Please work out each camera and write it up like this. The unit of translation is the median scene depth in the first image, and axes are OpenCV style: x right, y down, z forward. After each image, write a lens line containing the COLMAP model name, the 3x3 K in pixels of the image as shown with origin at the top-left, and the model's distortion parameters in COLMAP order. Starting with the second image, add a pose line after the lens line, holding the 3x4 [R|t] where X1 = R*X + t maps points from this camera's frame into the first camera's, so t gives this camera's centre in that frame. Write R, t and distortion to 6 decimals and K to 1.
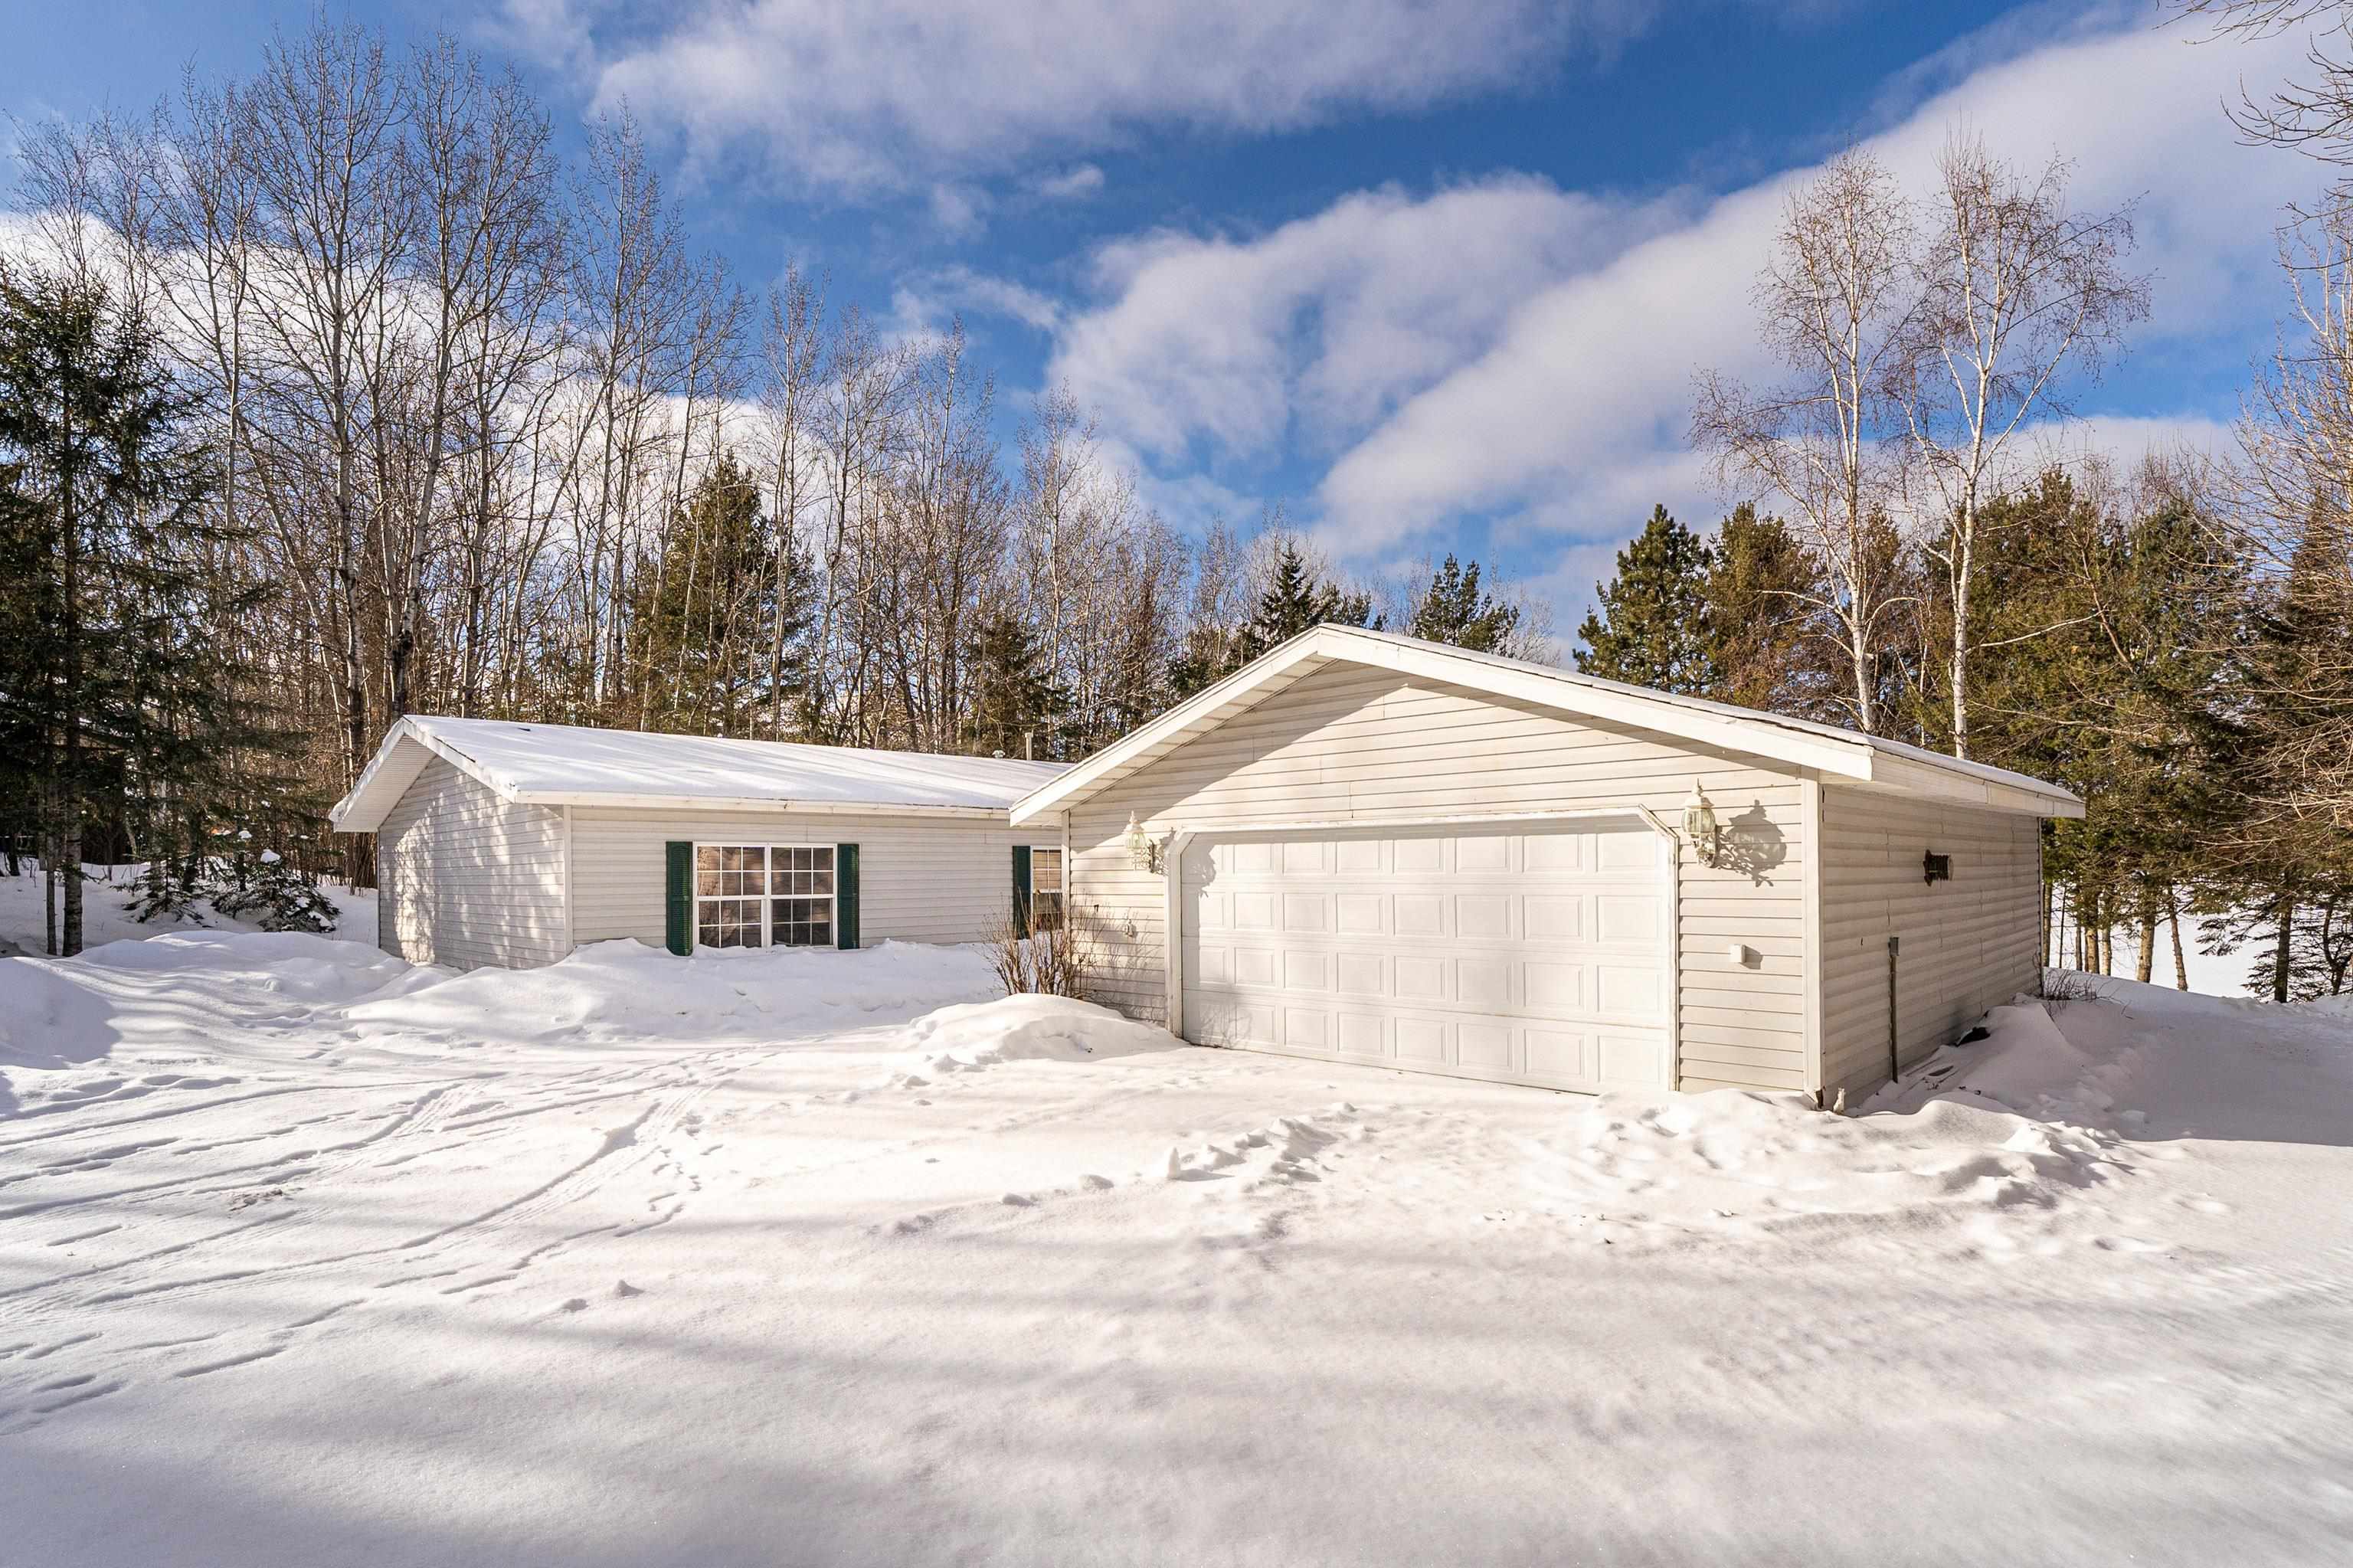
lens RADIAL K [[1090.1, 0, 1139.2], [0, 1090.1, 864.0], [0, 0, 1]] dist [-0.000547, 0.001050]
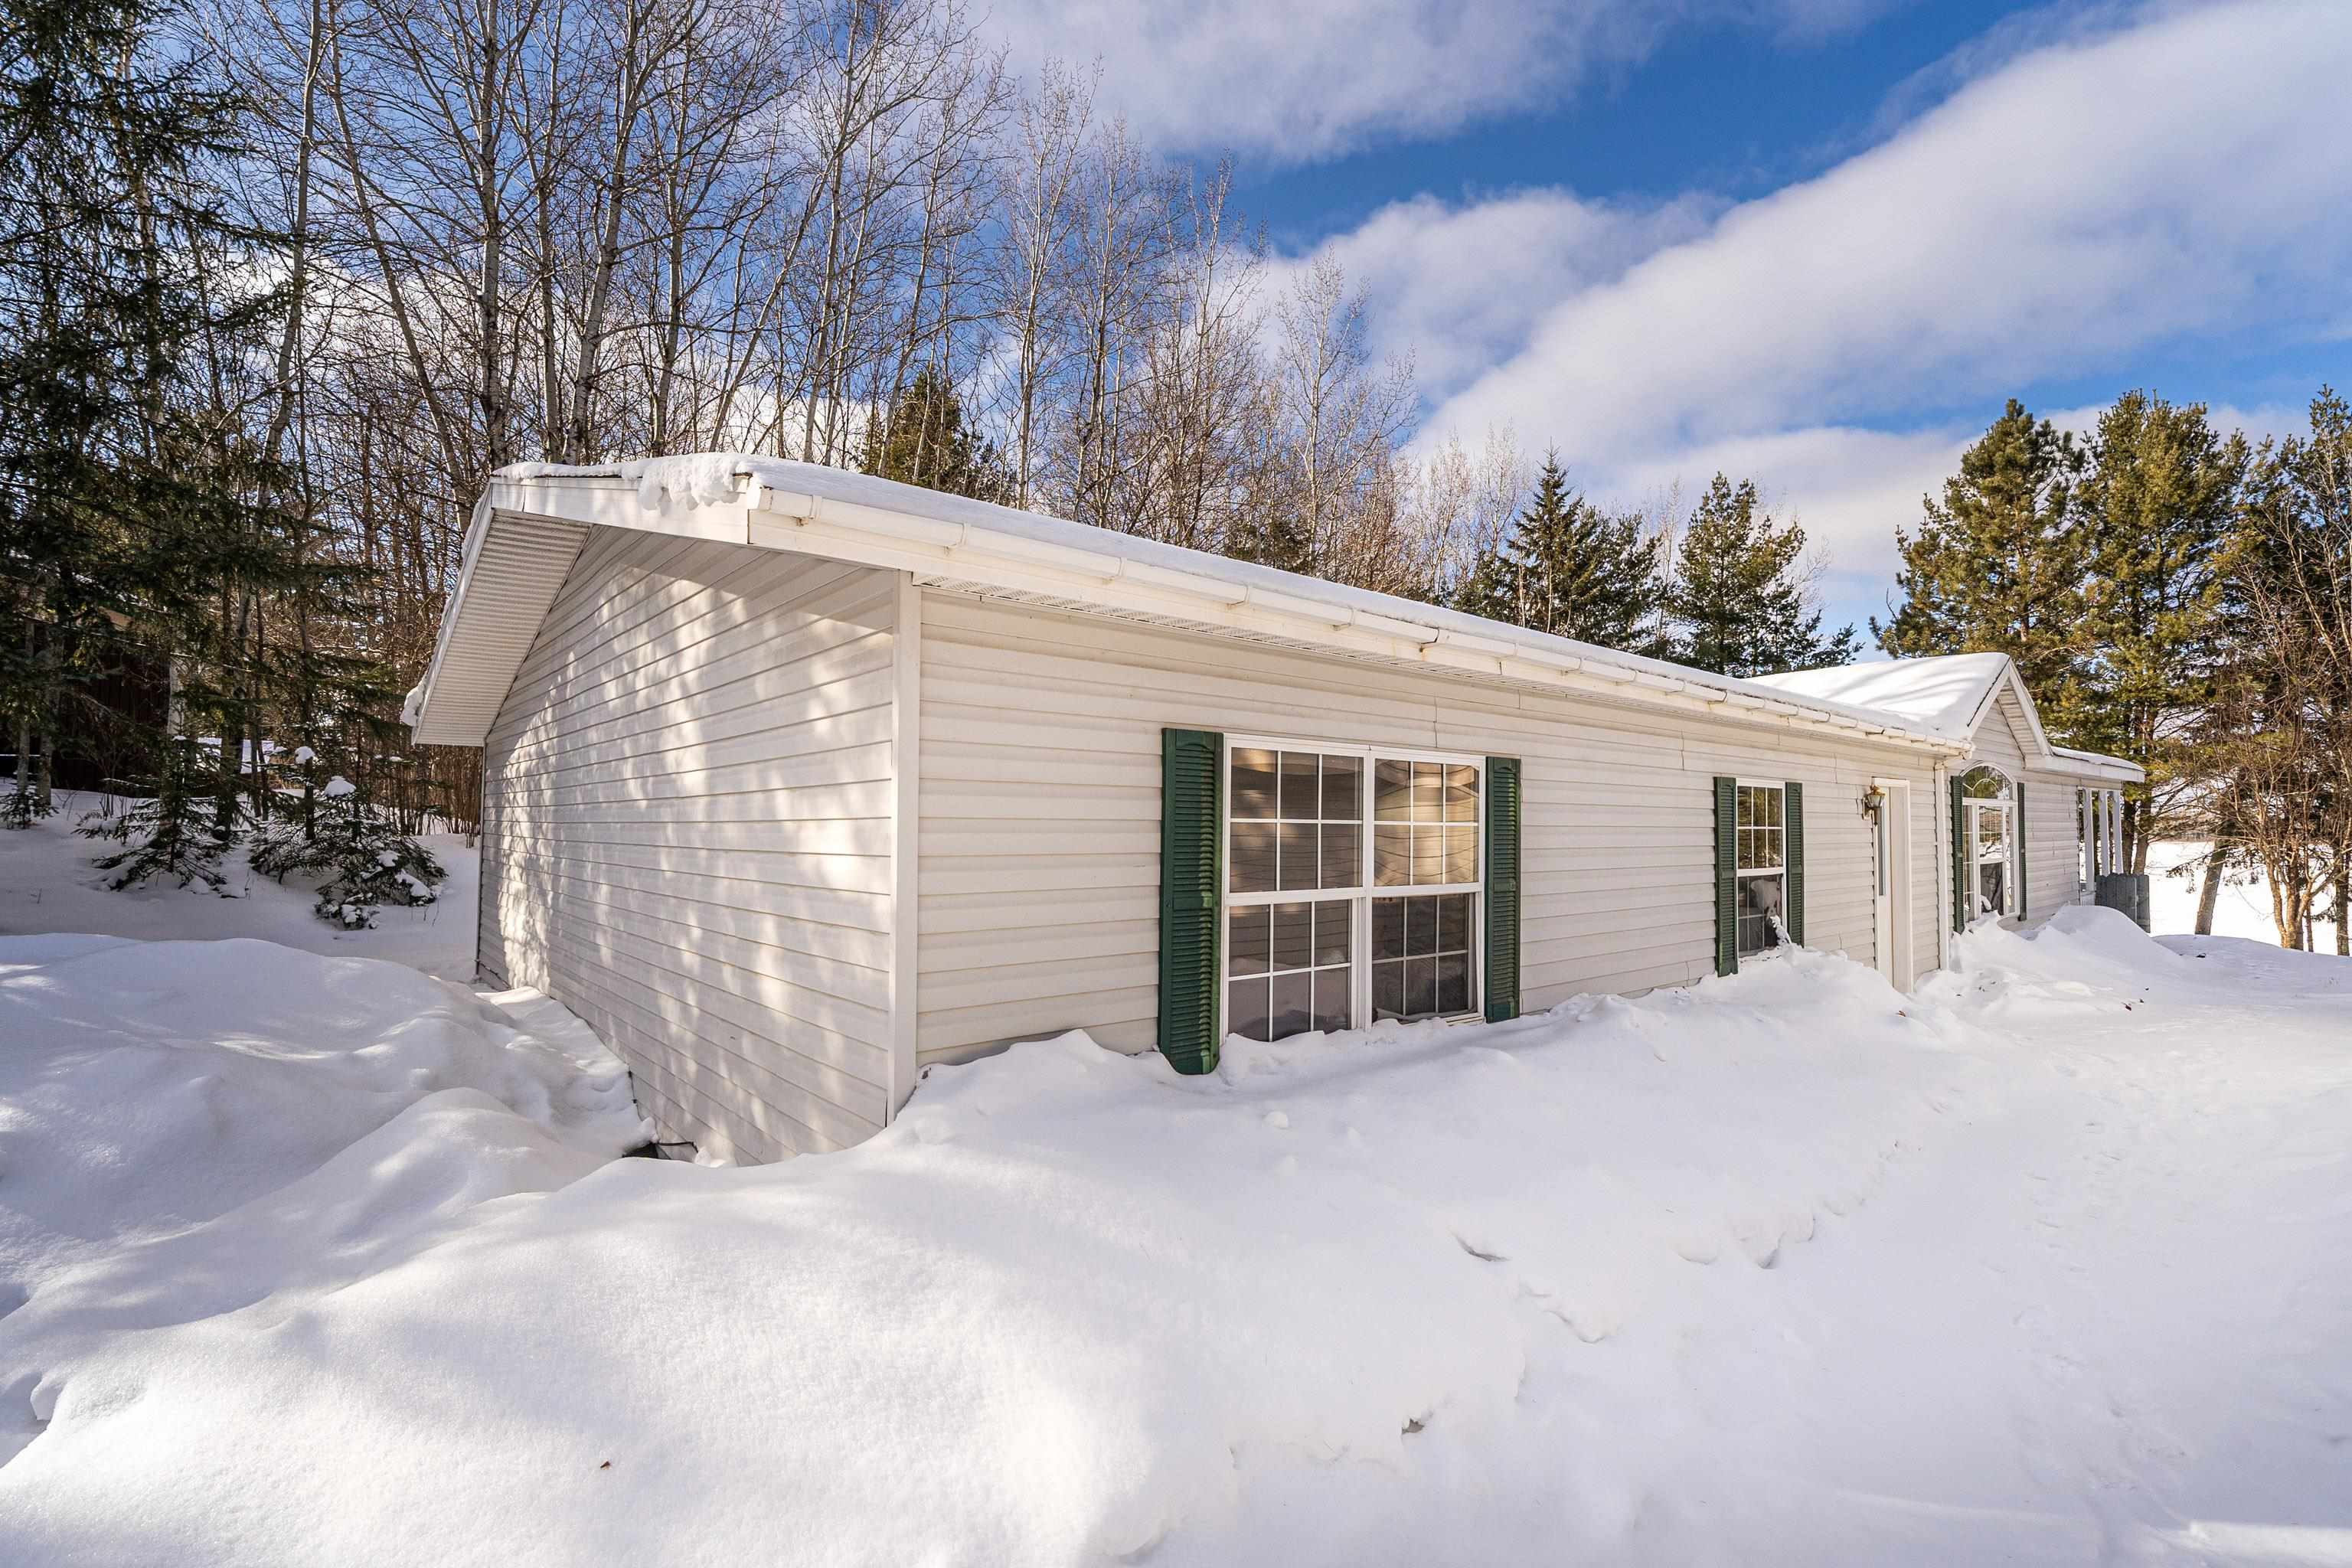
lens RADIAL K [[1089.6, 0, 1179.5], [0, 1089.6, 779.9], [0, 0, 1]] dist [-0.000547, 0.001050]
pose [[0.995164, 0.012809, -0.097384, -0.307889], [-0.016388, 0.999216, -0.036044, 0.005050], [0.096846, 0.037465, 0.994594, 0.521477]]
